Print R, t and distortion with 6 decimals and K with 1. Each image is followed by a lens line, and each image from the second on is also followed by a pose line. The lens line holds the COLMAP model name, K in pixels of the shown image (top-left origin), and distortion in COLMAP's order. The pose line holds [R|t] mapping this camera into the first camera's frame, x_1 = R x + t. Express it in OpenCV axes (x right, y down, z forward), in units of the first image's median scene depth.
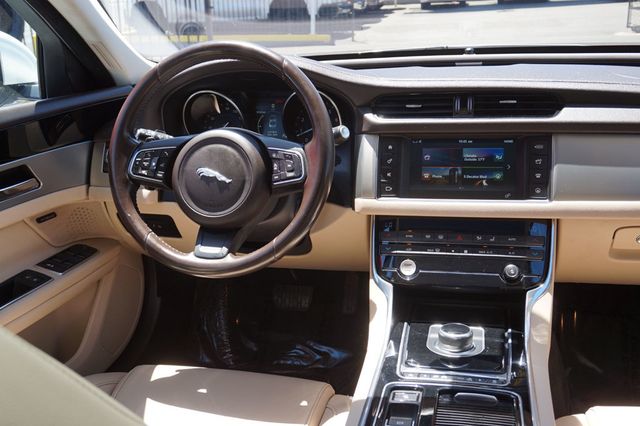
lens RADIAL K [[656.1, 0, 319.5], [0, 656.1, 211.1], [0, 0, 1]] dist [0.016643, 0.000000]
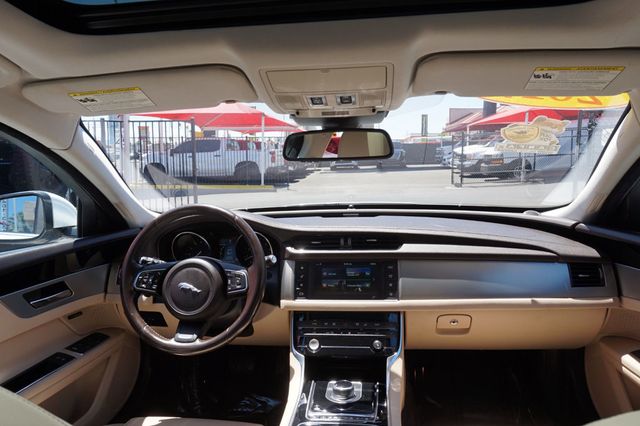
lens RADIAL K [[428.9, 0, 318.9], [0, 428.9, 217.9], [0, 0, 1]] dist [-0.017693, 0.017780]
pose [[0.992920, 0.004908, 0.118685, 0.022793], [0.016933, 0.983095, -0.182310, -0.024836], [-0.117573, 0.183029, 0.976052, -0.062878]]
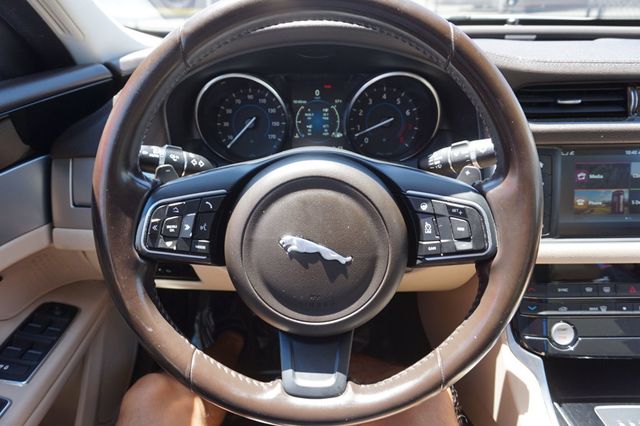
lens RADIAL K [[428.9, 0, 318.8], [0, 428.9, 207.0], [0, 0, 1]] dist [-0.017693, 0.017780]
pose [[0.973088, -0.070438, 0.219406, -0.217183], [0.034094, 0.985666, 0.165229, -0.136966], [-0.227899, -0.153302, 0.961541, 0.628656]]
